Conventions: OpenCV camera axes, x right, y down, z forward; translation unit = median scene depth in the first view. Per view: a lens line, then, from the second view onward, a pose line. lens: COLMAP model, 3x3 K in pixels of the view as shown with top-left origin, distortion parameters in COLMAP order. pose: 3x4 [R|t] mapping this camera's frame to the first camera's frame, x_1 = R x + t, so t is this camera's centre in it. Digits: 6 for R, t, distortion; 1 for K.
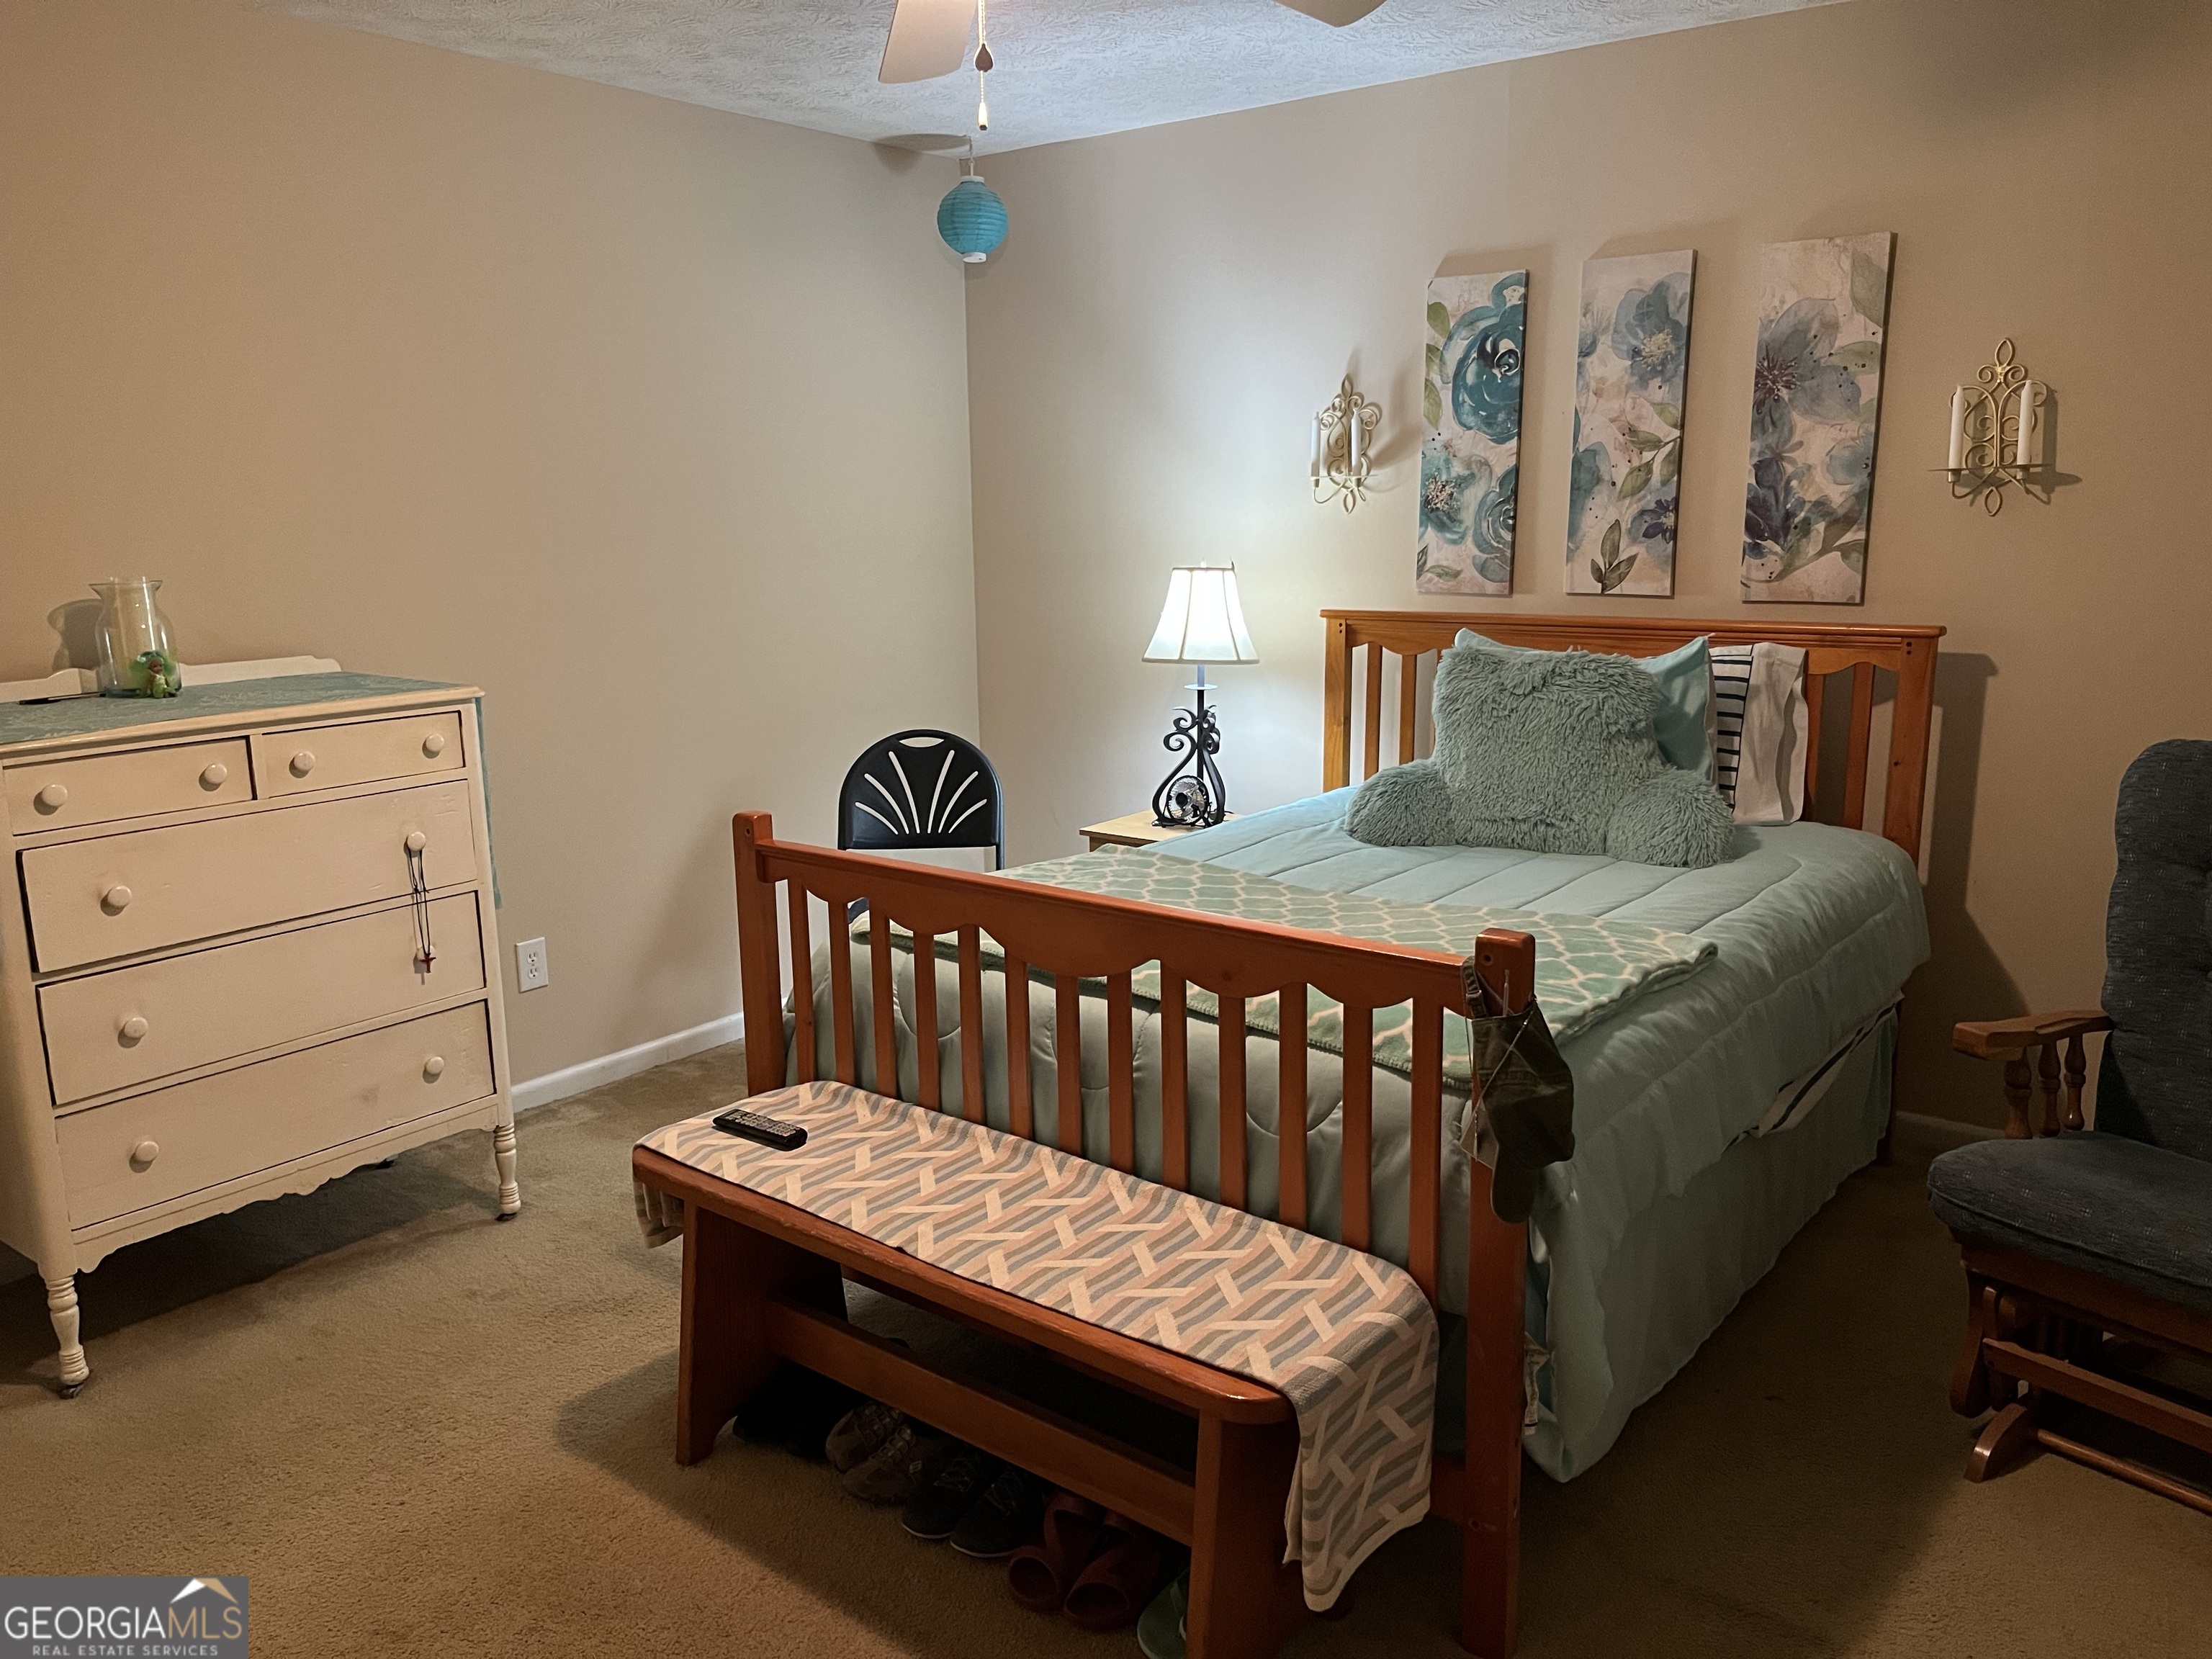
lens RADIAL K [[1662.6, 0, 1109.4], [0, 1662.6, 832.1], [0, 0, 1]] dist [0.002768, 0.017214]
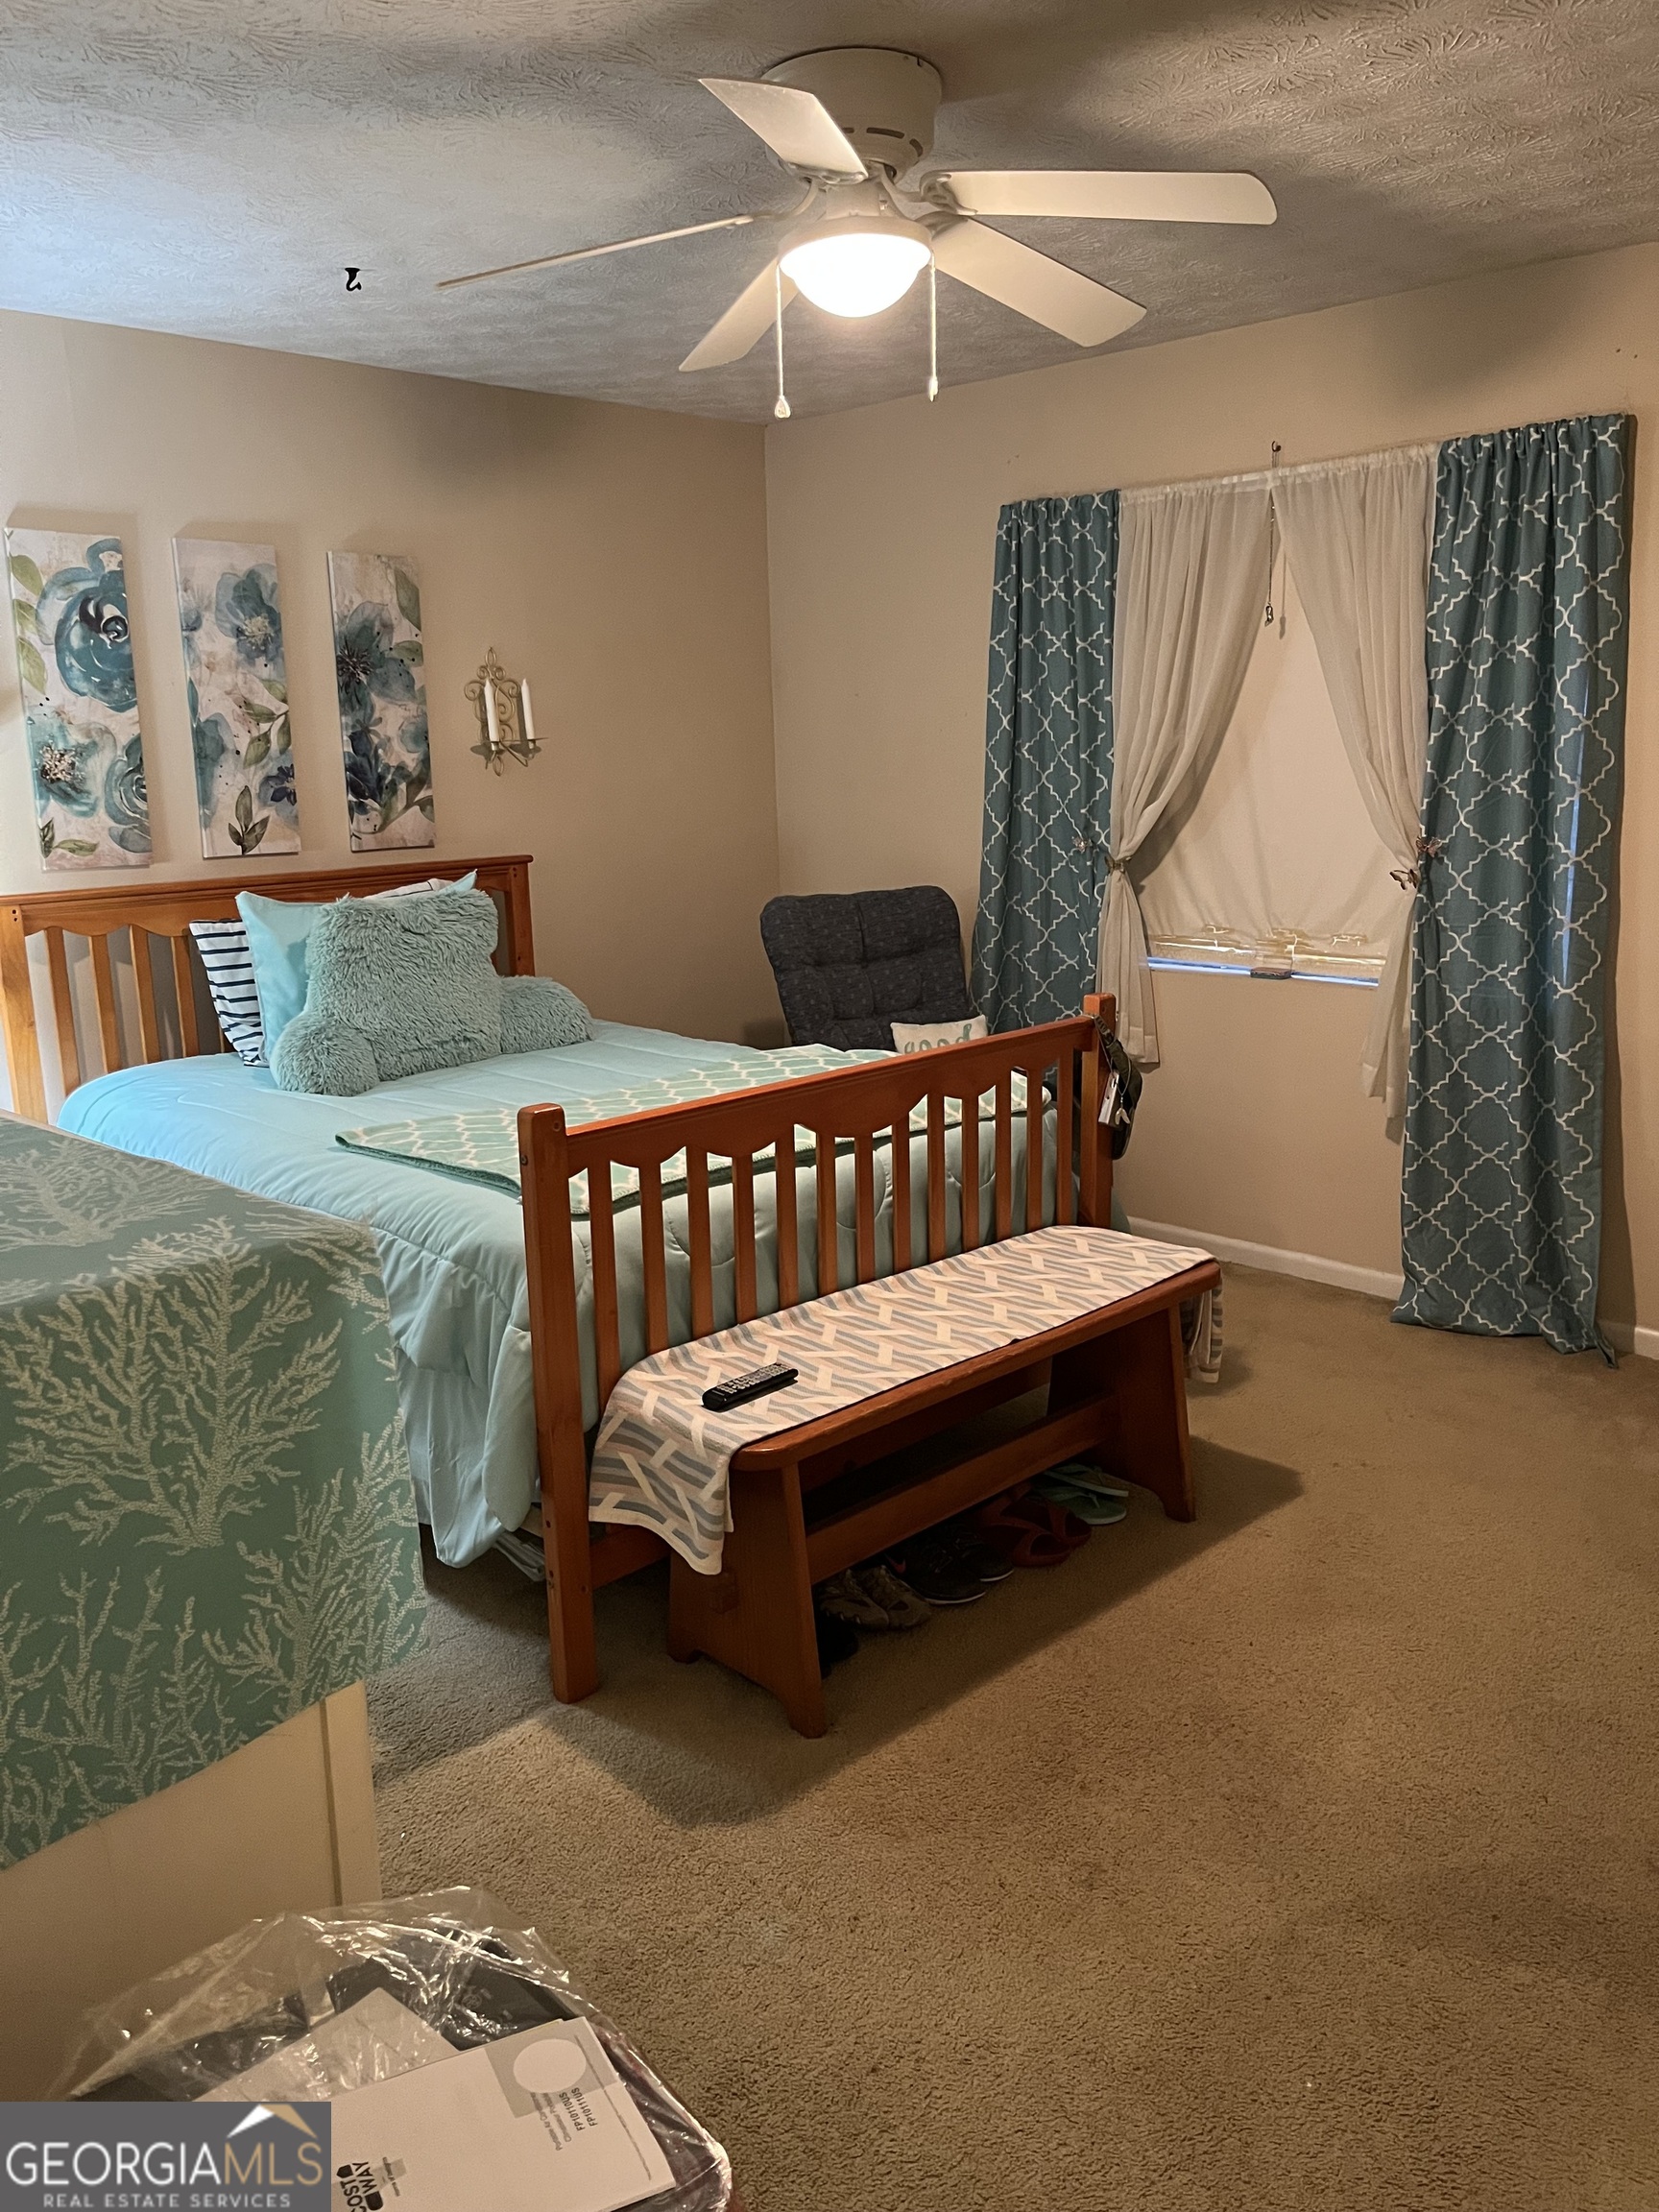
lens RADIAL K [[1662.6, 0, 834.6], [0, 1662.6, 1107.8], [0, 0, 1]] dist [0.002768, 0.017214]
pose [[0.123263, -0.204716, 0.971029, -0.748481], [0.211418, 0.961445, 0.175858, -0.096896], [-0.969592, 0.183617, 0.161791, 0.498086]]
